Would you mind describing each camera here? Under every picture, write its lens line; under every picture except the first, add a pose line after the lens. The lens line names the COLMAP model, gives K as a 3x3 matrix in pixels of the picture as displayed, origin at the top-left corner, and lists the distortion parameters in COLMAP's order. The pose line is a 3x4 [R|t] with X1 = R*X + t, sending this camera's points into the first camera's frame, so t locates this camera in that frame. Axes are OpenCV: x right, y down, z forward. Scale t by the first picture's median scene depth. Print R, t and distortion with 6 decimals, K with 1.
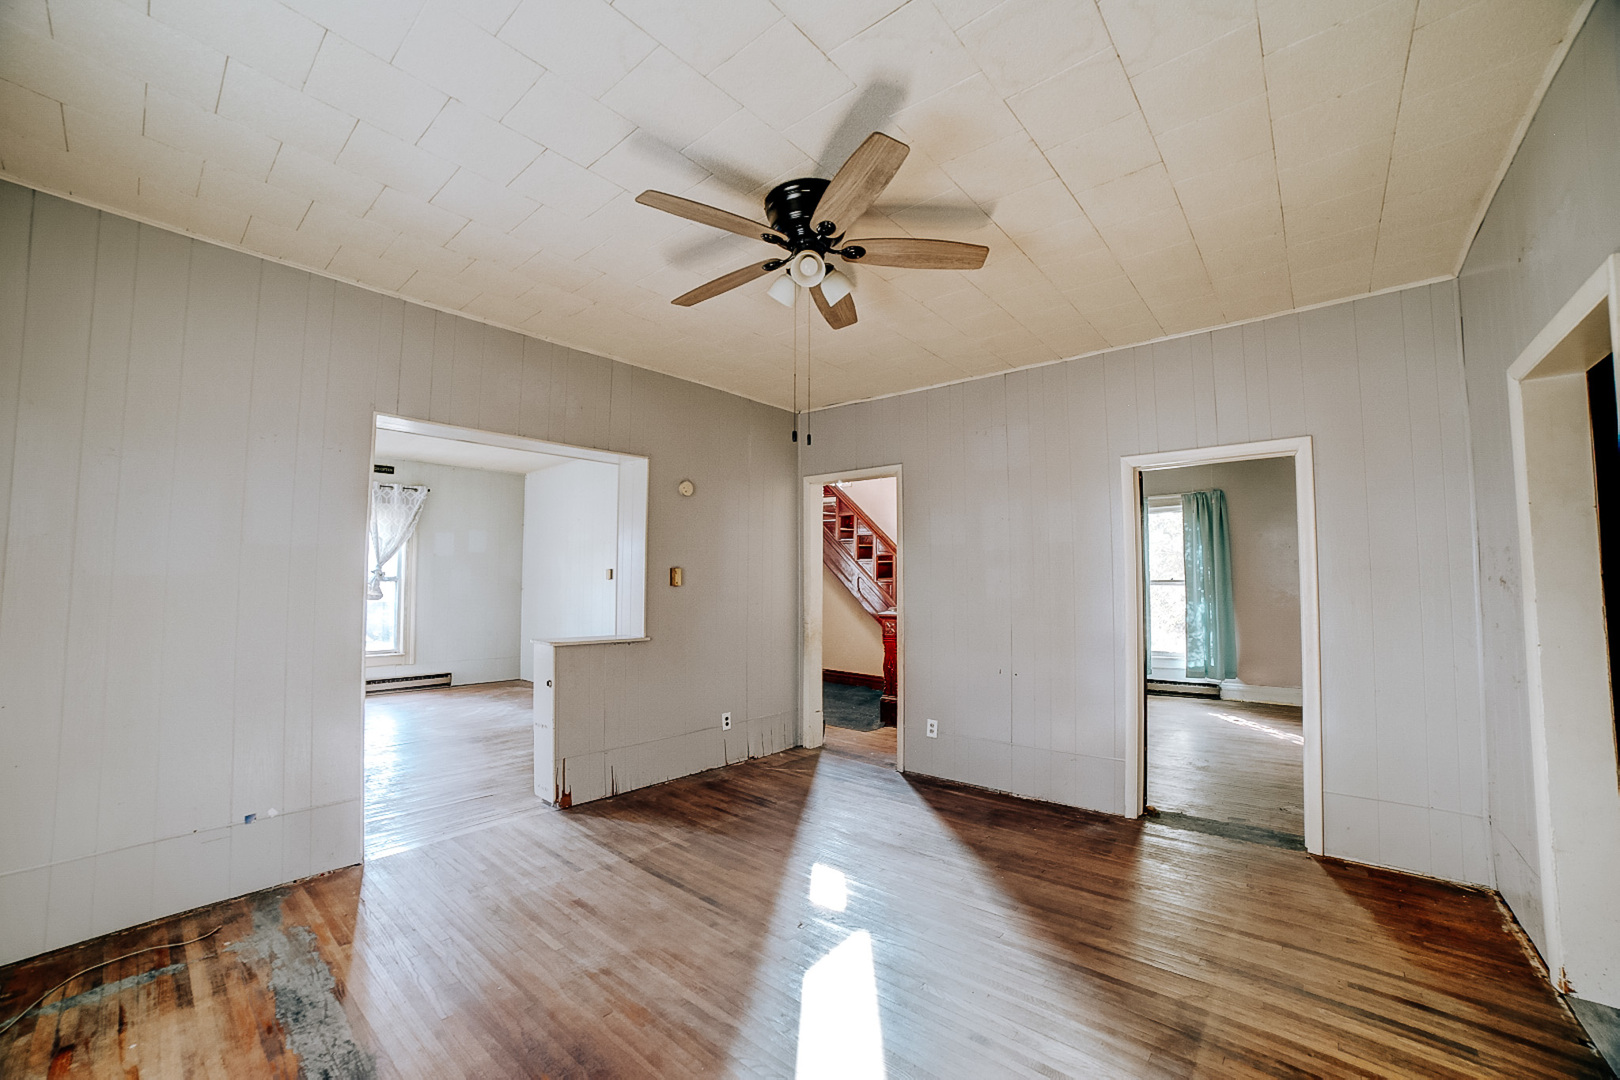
lens RADIAL K [[638.0, 0, 803.2], [0, 638.0, 543.9], [0, 0, 1]] dist [-0.102322, 0.032419]
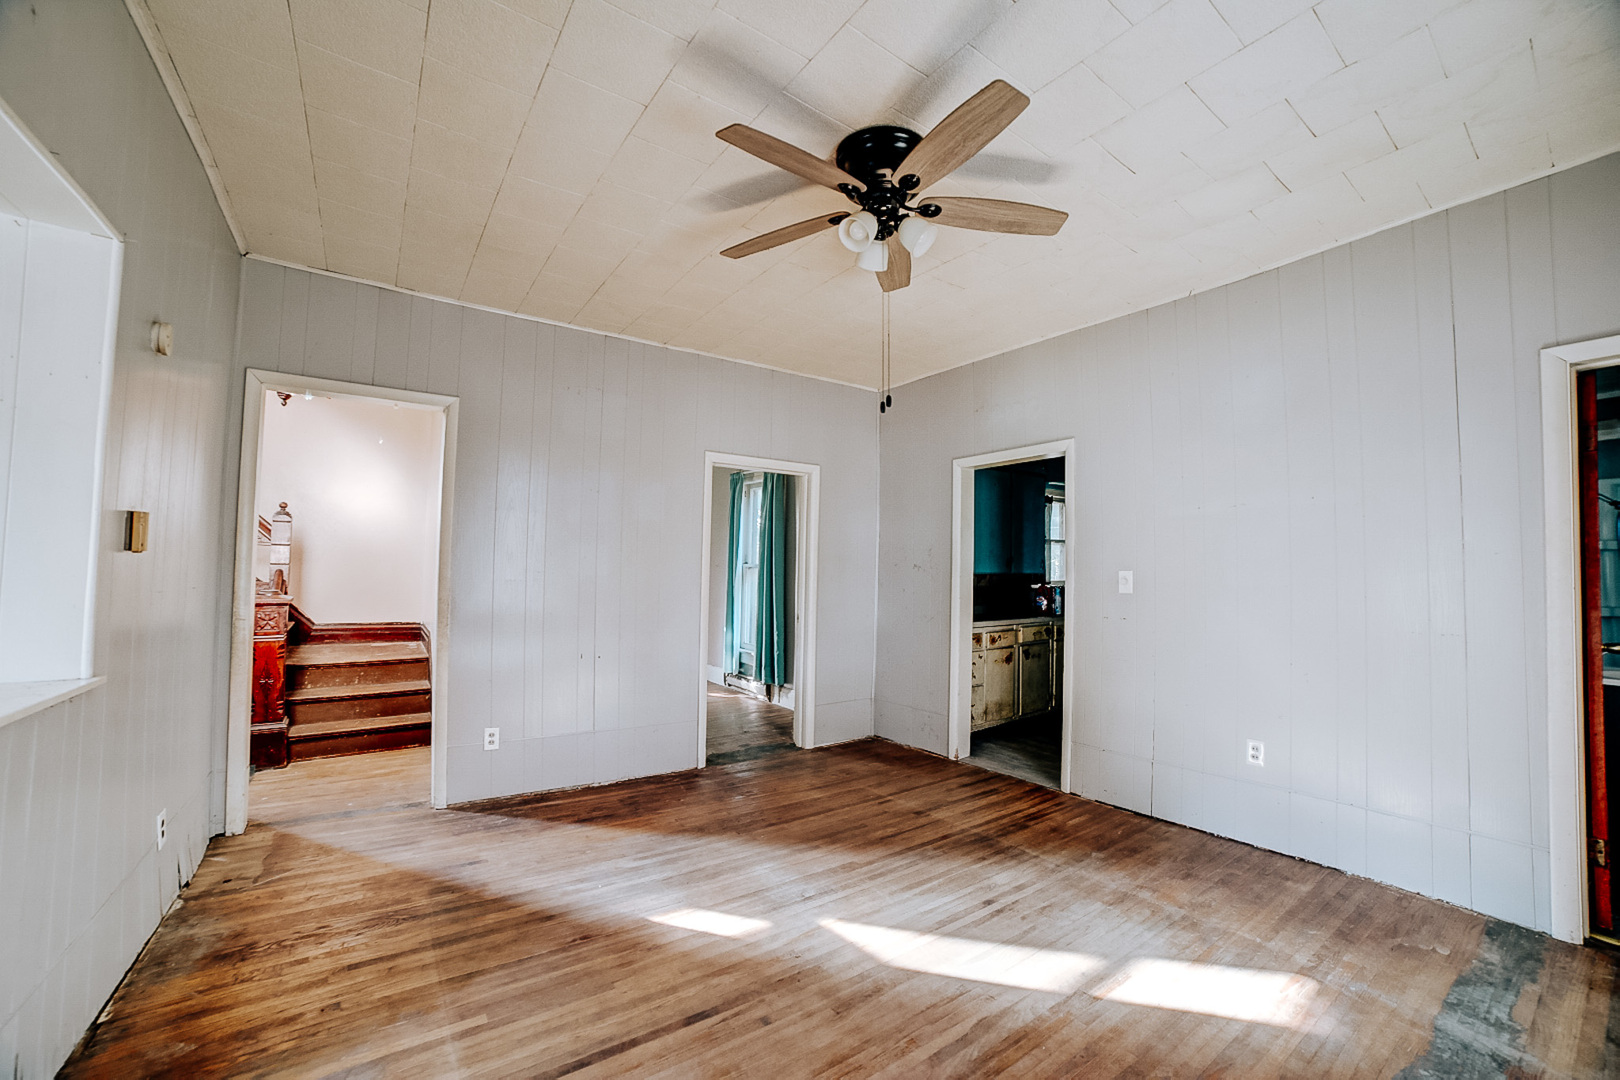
lens RADIAL K [[638.0, 0, 803.2], [0, 638.0, 543.9], [0, 0, 1]] dist [-0.102322, 0.032419]
pose [[0.240366, 0.046027, 0.969591, -0.609309], [-0.080363, 0.996390, -0.027377, 0.048058], [-0.967350, -0.071338, 0.243197, 0.580338]]
